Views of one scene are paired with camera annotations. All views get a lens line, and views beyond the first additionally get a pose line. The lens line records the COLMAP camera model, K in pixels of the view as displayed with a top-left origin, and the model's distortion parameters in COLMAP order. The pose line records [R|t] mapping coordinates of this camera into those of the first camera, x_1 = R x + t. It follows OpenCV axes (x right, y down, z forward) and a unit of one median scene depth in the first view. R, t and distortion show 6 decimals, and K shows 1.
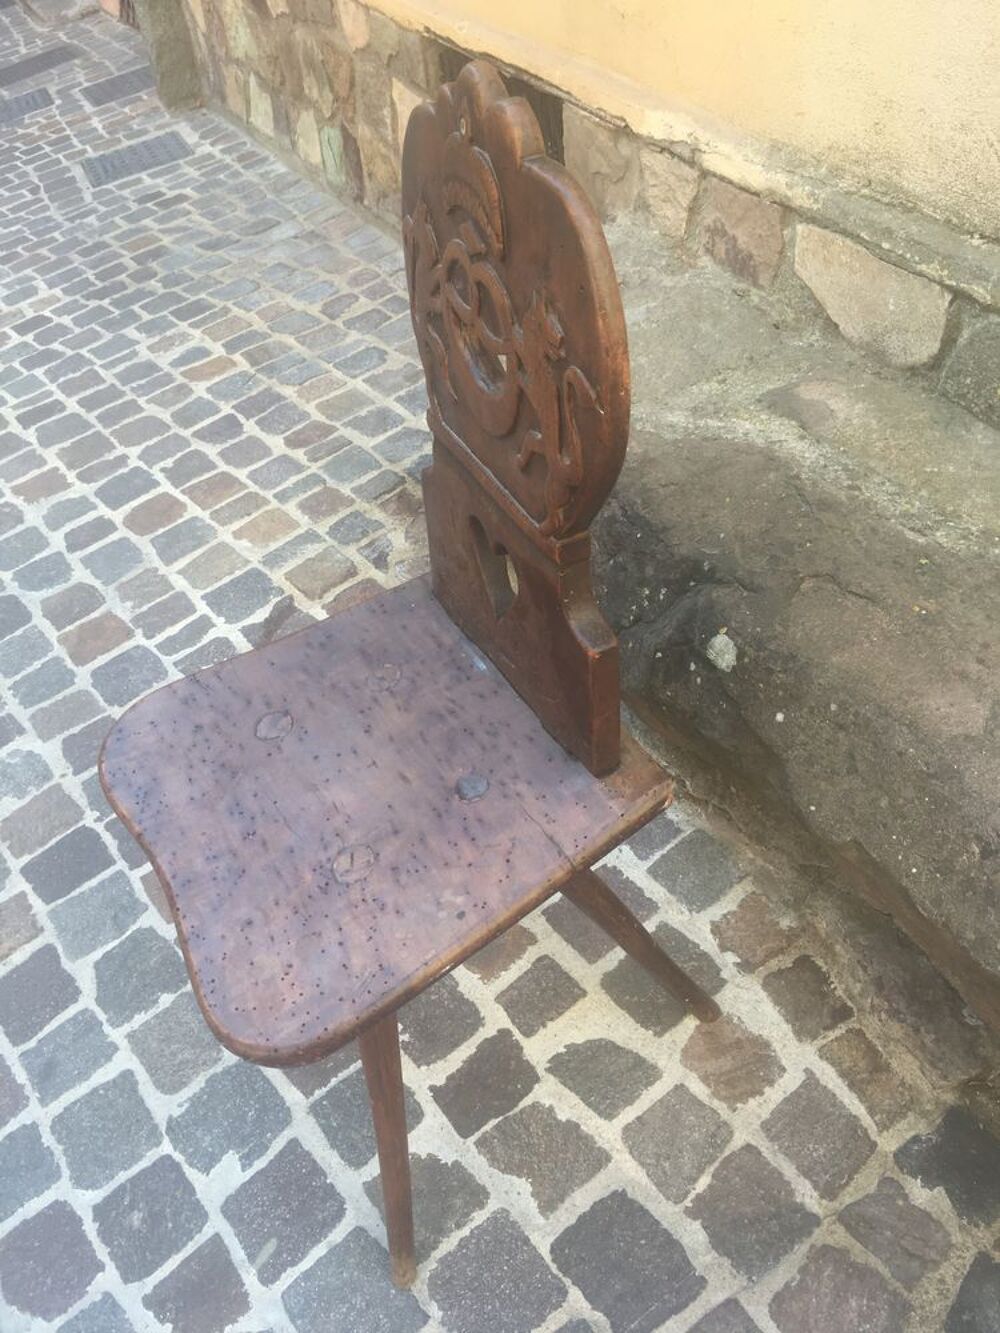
lens RADIAL K [[1141.9, 0, 500.0], [0, 1141.9, 666.5], [0, 0, 1]] dist [0.085514, -0.132288]
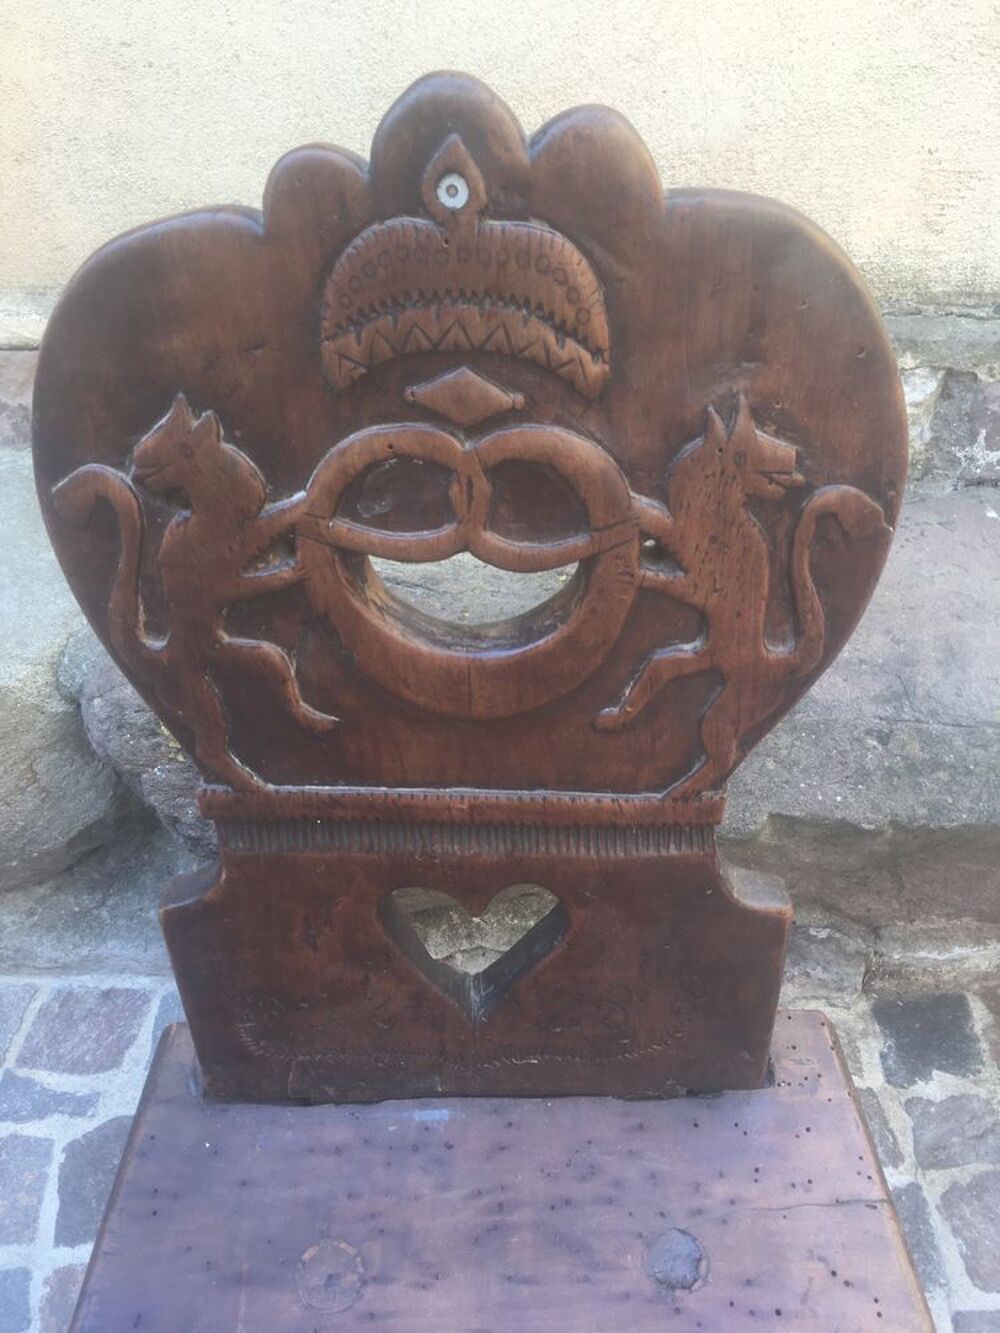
lens RADIAL K [[1141.9, 0, 500.0], [0, 1141.9, 666.5], [0, 0, 1]] dist [0.085514, -0.132288]
pose [[0.544503, -0.410769, 0.731290, -0.368618], [0.537912, 0.839980, 0.071303, -0.113385], [-0.643558, 0.354545, 0.678330, 0.357449]]
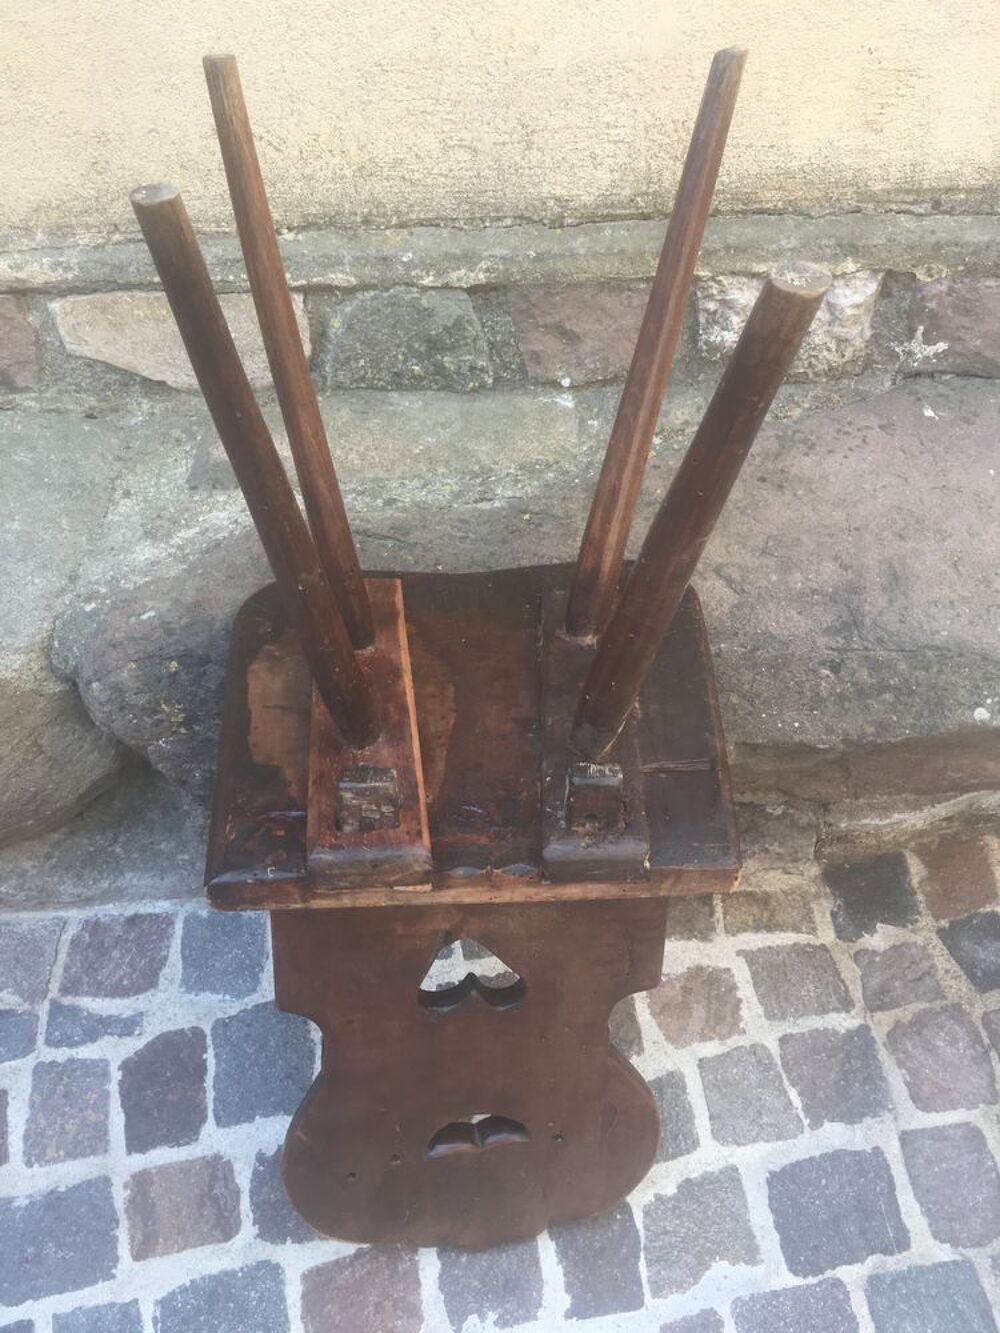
lens RADIAL K [[1144.0, 0, 498.0], [0, 1144.0, 665.3], [0, 0, 1]] dist [0.080335, -0.124499]
pose [[0.460795, -0.595642, 0.657935, -0.352468], [0.591462, 0.758810, 0.272727, -0.255129], [-0.661696, 0.263472, 0.701955, 0.304402]]
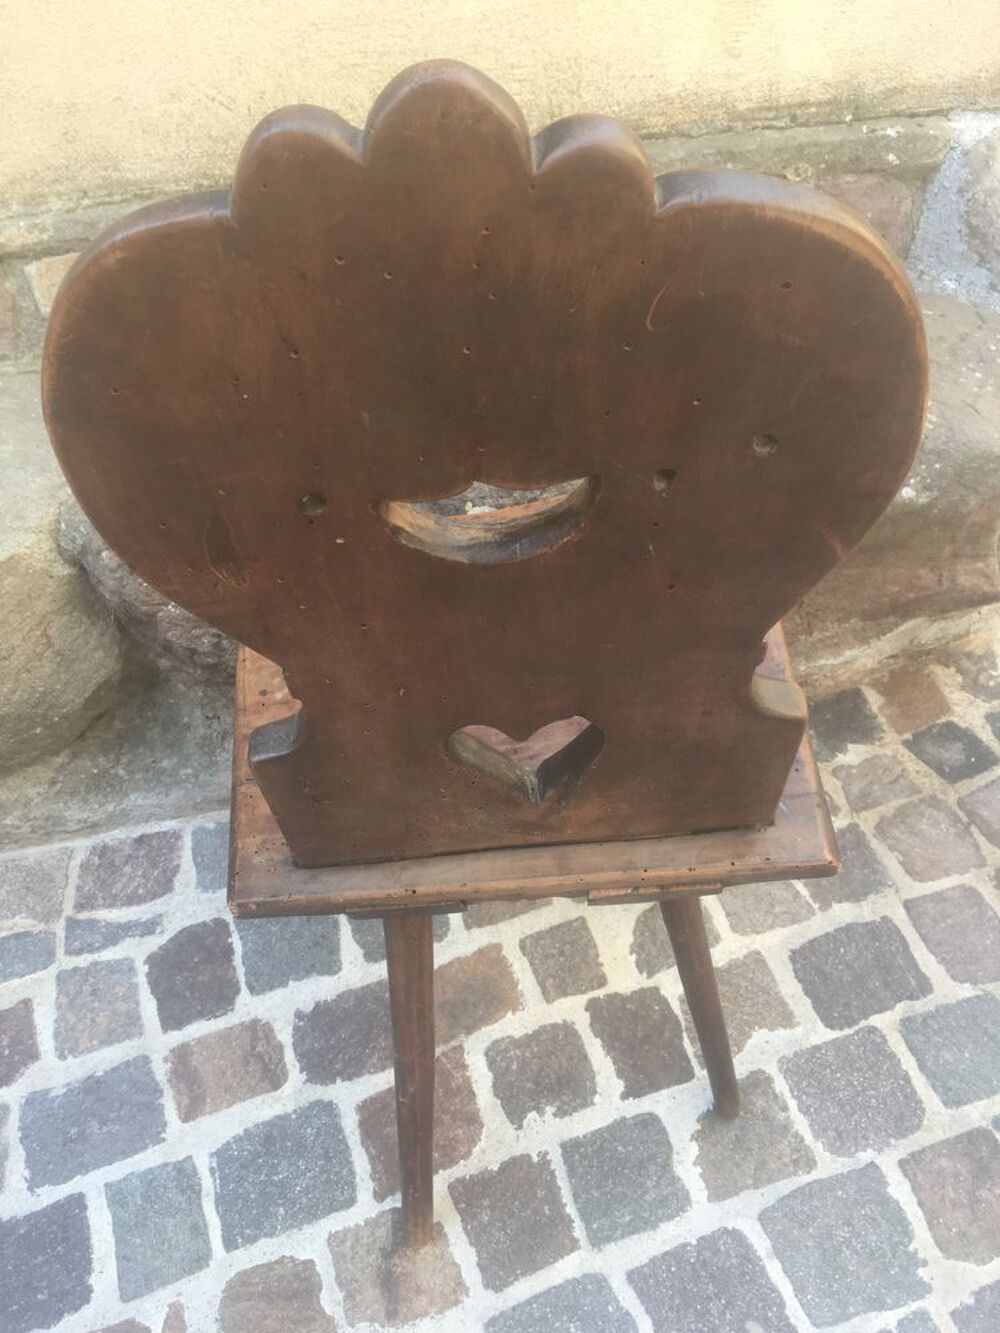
lens RADIAL K [[1147.0, 0, 500.6], [0, 1147.0, 668.2], [0, 0, 1]] dist [0.080582, -0.134333]
pose [[0.336425, -0.523998, 0.782461, -0.590245], [0.660286, 0.723688, 0.200744, -0.100266], [-0.671447, 0.449112, 0.589455, 0.398770]]
